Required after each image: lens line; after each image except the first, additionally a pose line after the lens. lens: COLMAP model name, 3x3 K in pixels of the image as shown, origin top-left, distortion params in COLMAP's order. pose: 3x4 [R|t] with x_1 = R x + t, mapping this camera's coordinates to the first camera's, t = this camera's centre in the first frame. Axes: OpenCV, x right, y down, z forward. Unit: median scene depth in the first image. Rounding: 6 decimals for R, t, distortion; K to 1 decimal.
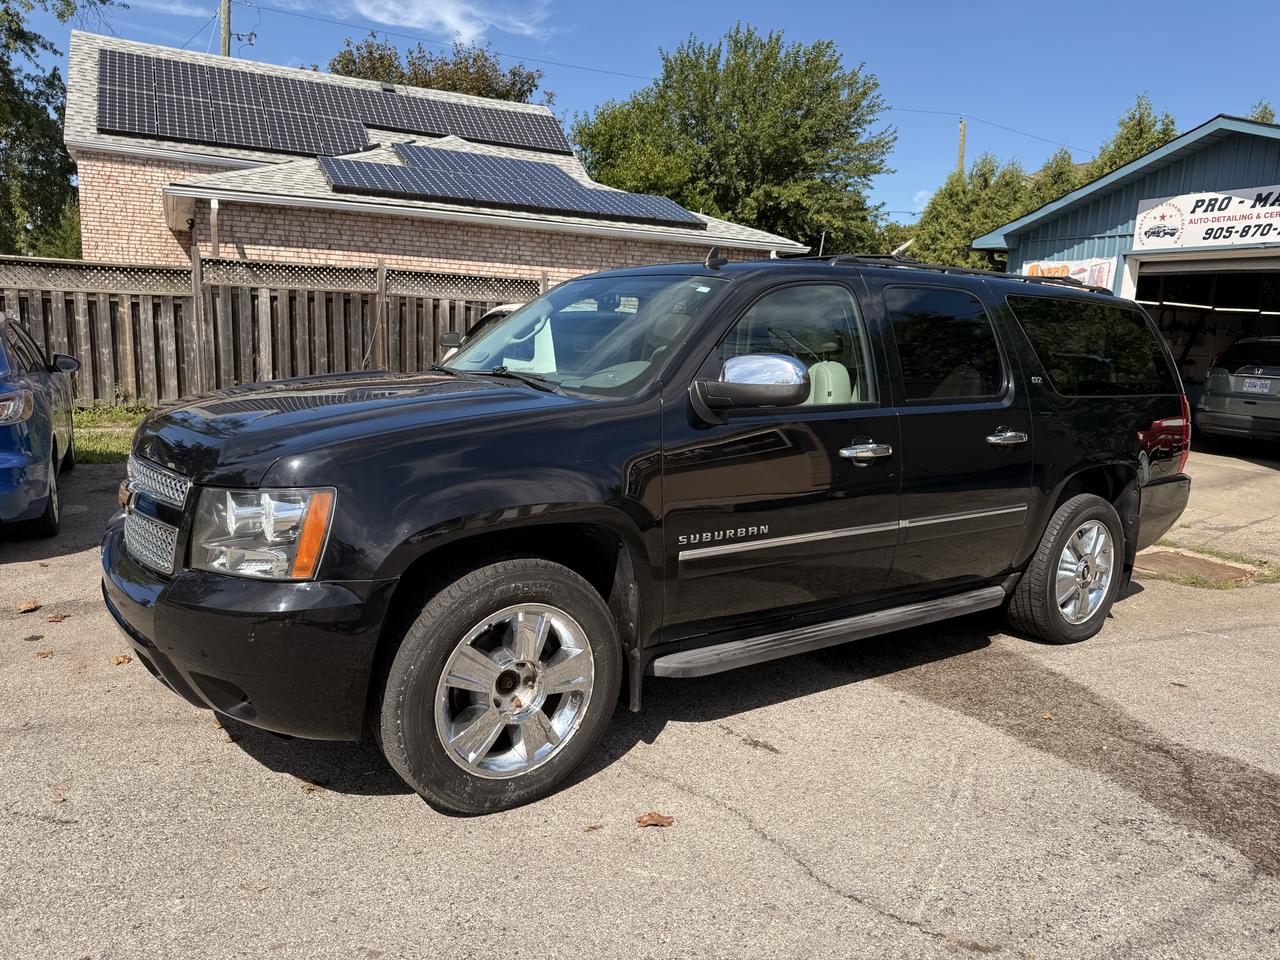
lens RADIAL K [[931.5, 0, 638.2], [0, 931.5, 491.1], [0, 0, 1]] dist [0.038991, -0.048484]
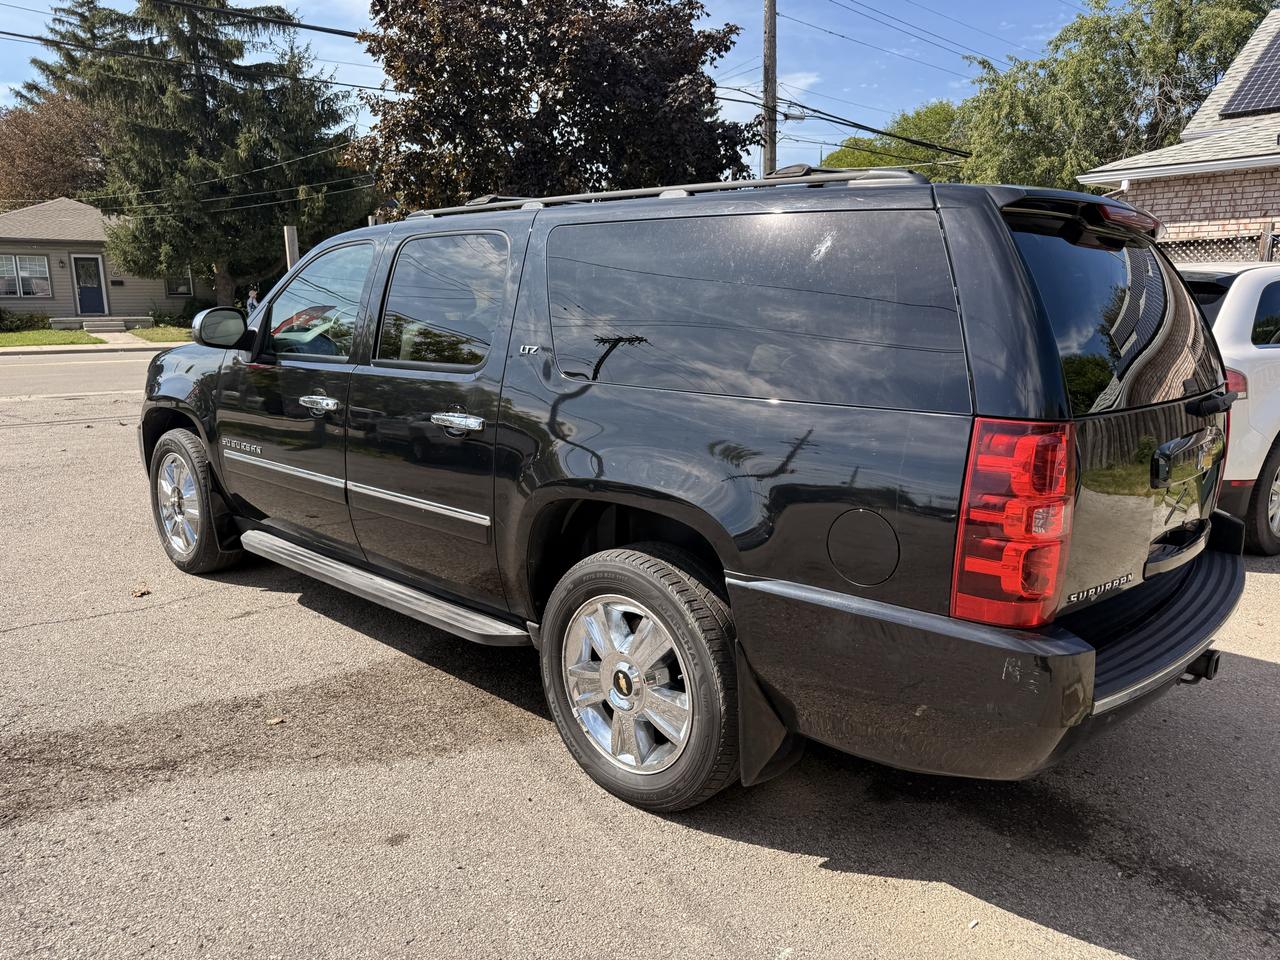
lens RADIAL K [[934.7, 0, 644.4], [0, 934.7, 472.3], [0, 0, 1]] dist [0.008477, -0.007075]
pose [[0.198639, 0.144880, -0.969305, 0.402139], [-0.164667, 0.979888, 0.112716, -0.043075], [0.966140, 0.137222, 0.218501, 0.338109]]
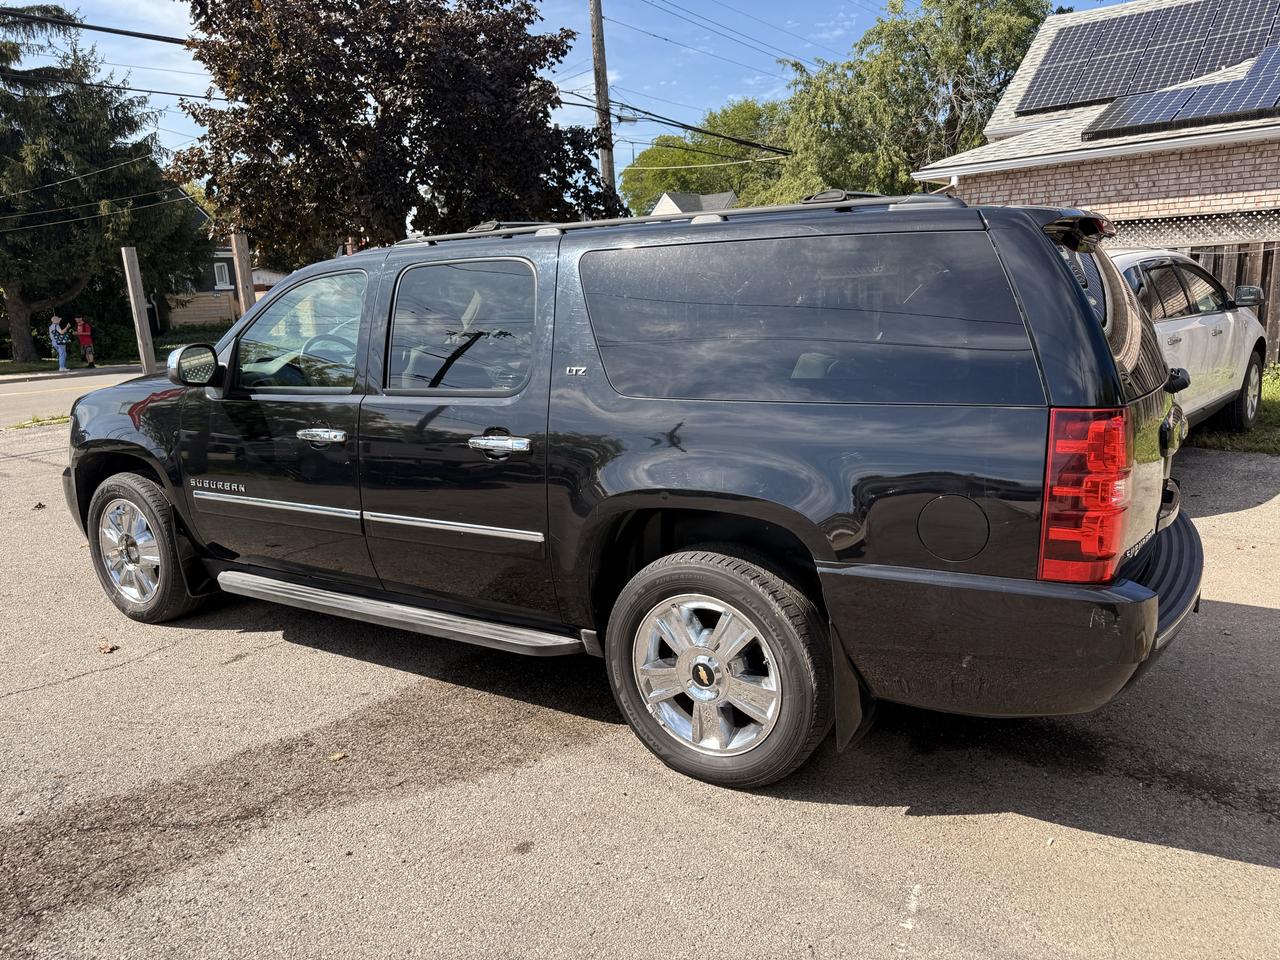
lens RADIAL K [[933.9, 0, 640.0], [0, 933.9, 480.0], [0, 0, 1]] dist [0.012941, -0.012031]
pose [[0.376421, 0.129461, -0.917359, 0.399816], [-0.102084, 0.989955, 0.097818, -0.039138], [0.920807, 0.056827, 0.385856, 0.276630]]
